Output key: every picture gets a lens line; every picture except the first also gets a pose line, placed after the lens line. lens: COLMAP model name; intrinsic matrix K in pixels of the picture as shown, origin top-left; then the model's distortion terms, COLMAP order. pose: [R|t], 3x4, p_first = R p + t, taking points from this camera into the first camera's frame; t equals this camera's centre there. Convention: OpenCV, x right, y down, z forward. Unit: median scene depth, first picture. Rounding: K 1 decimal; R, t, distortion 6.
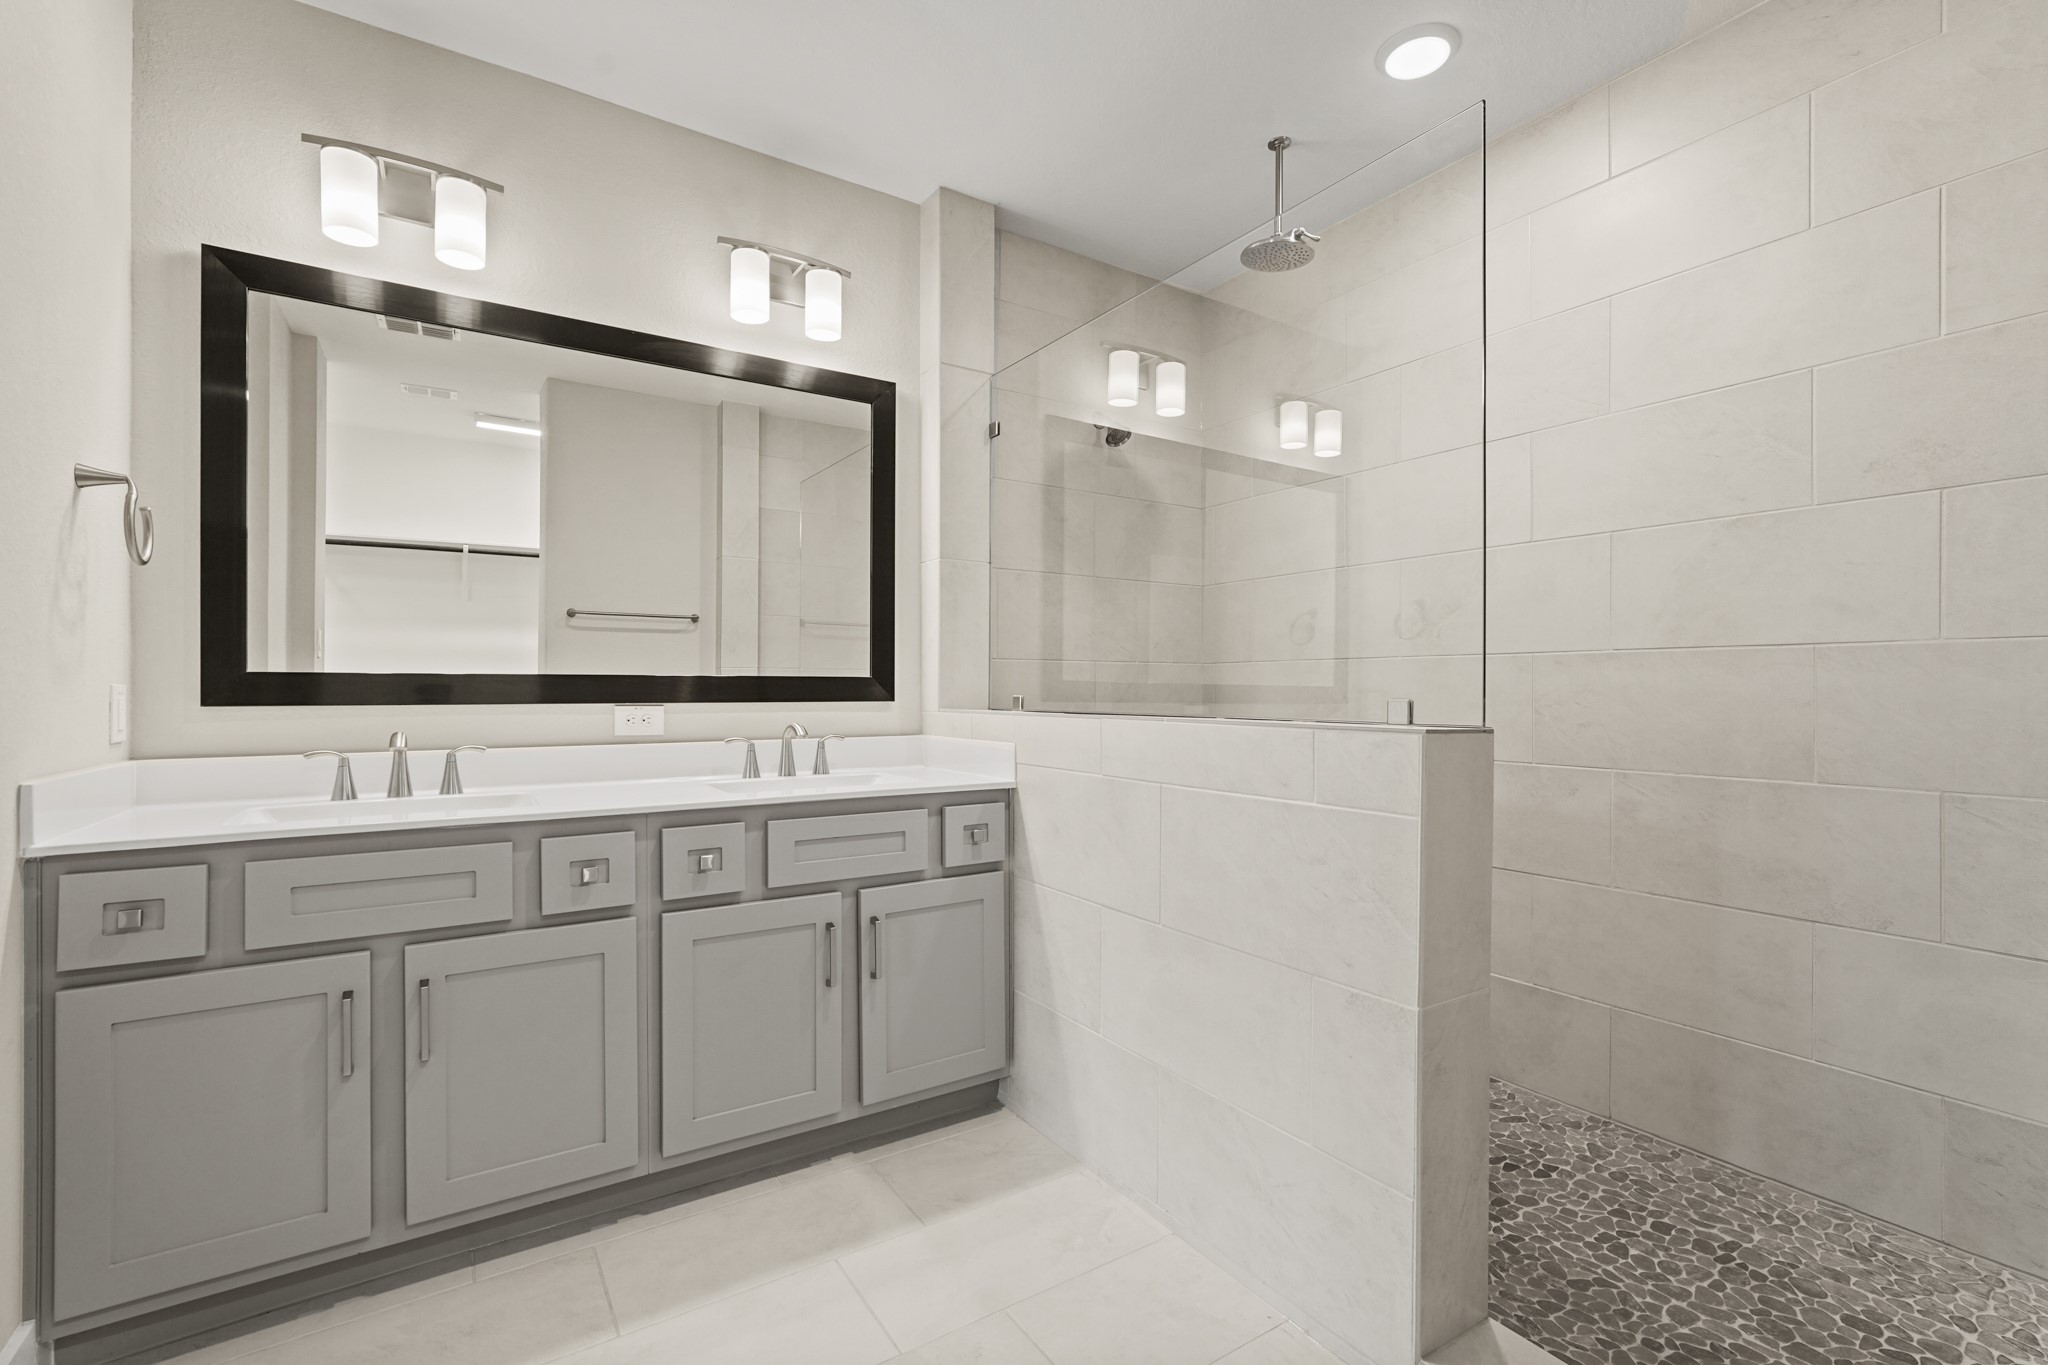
lens RADIAL K [[903.2, 0, 1027.9], [0, 903.2, 685.1], [0, 0, 1]] dist [-0.012311, 0.008099]
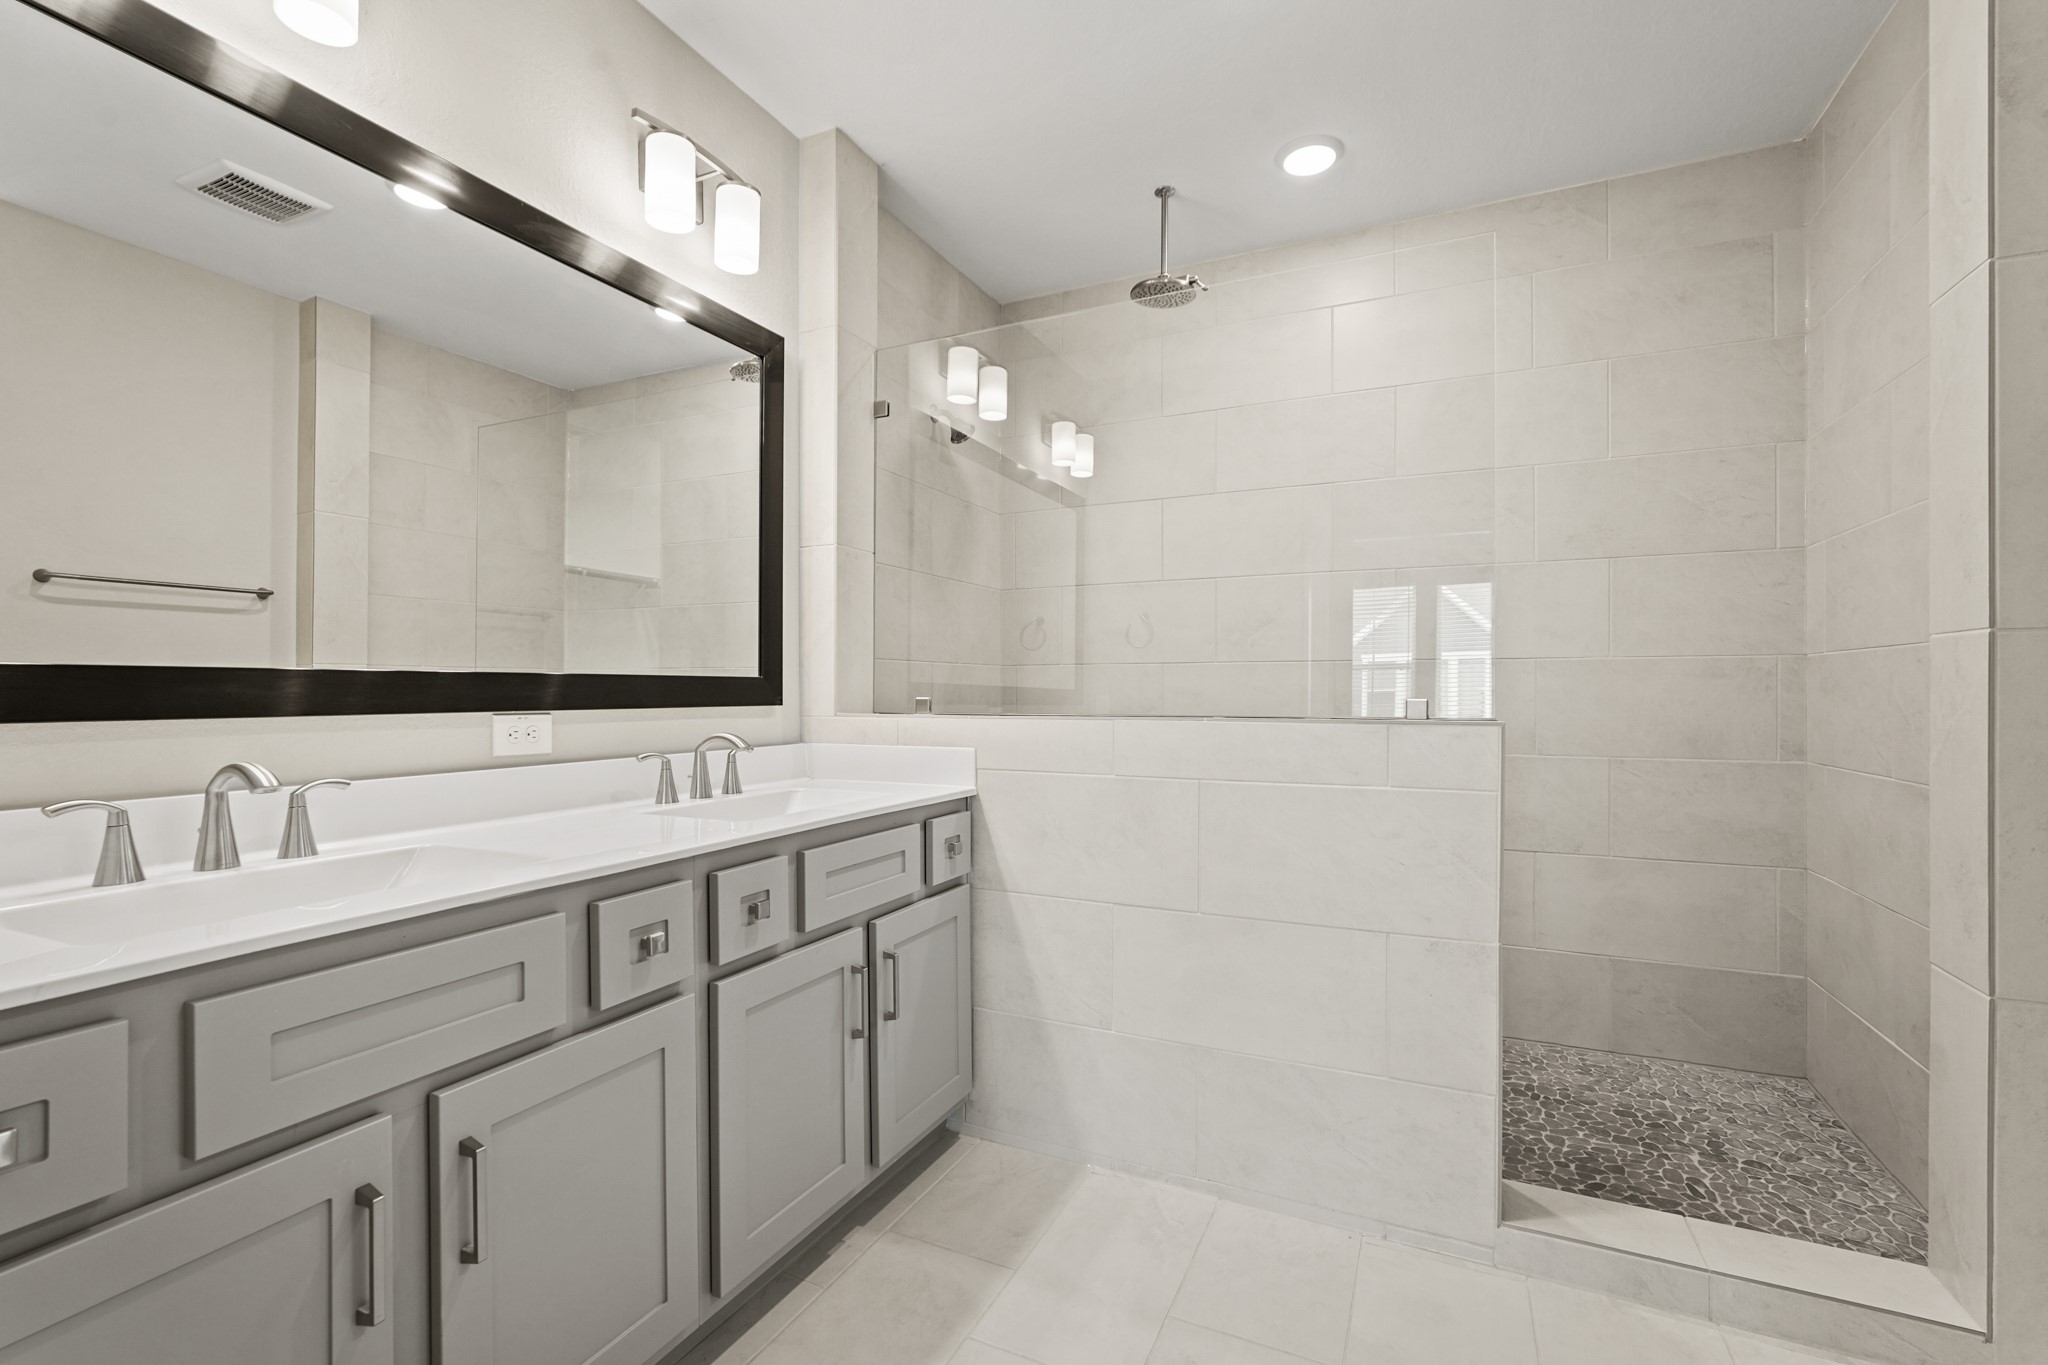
lens RADIAL K [[903.2, 0, 1020.9], [0, 903.2, 690.1], [0, 0, 1]] dist [-0.012311, 0.008099]
pose [[0.852918, -0.001601, 0.522043, -0.470524], [0.000127, 0.999996, 0.002860, 0.000944], [-0.522045, -0.002373, 0.852915, 0.166422]]
